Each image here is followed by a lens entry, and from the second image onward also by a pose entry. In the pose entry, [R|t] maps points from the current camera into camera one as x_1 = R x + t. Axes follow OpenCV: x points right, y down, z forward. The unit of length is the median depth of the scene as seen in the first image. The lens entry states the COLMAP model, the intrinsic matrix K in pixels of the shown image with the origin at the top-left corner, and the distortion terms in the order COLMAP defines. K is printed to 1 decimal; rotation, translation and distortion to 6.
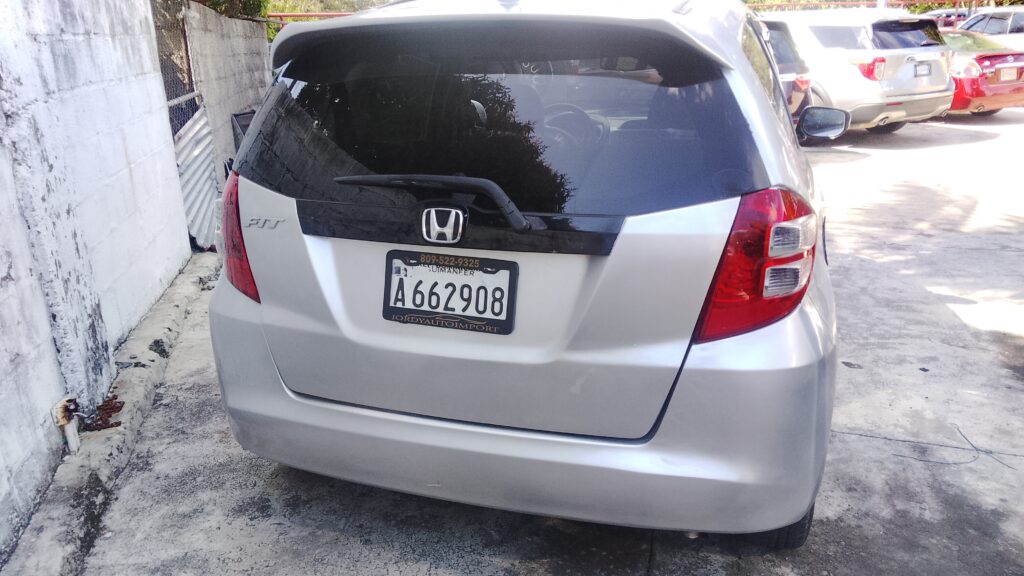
lens RADIAL K [[739.2, 0, 512.0], [0, 739.2, 287.4], [0, 0, 1]] dist [0.021565, -0.011798]
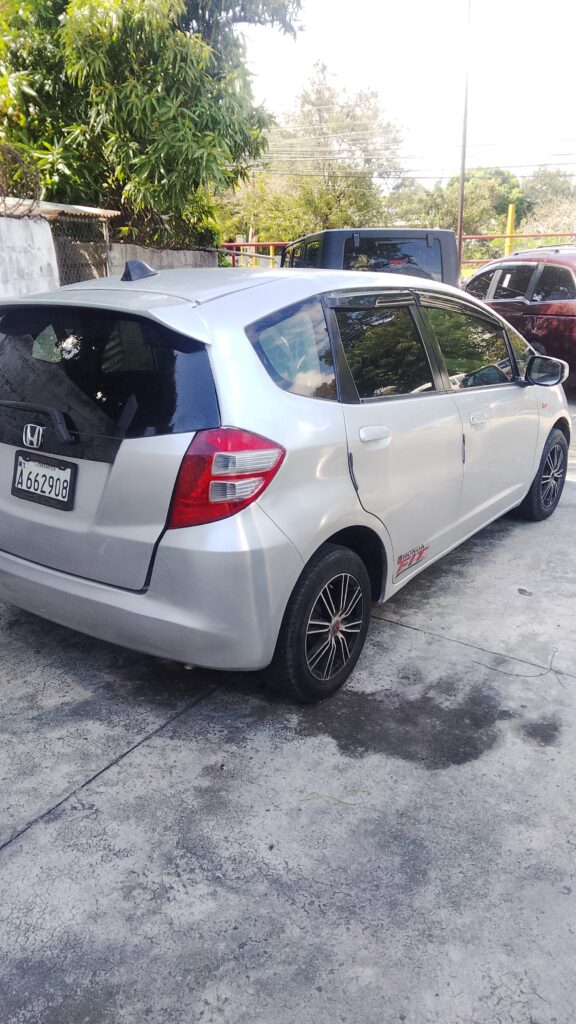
lens RADIAL K [[739.2, 0, 287.5], [0, 739.2, 512.9], [0, 0, 1]] dist [0.021565, -0.011798]
pose [[0.954422, 0.101095, -0.280818, 0.841622], [-0.097711, 0.994874, 0.026062, -0.016293], [0.282013, 0.002565, 0.959407, -0.326224]]
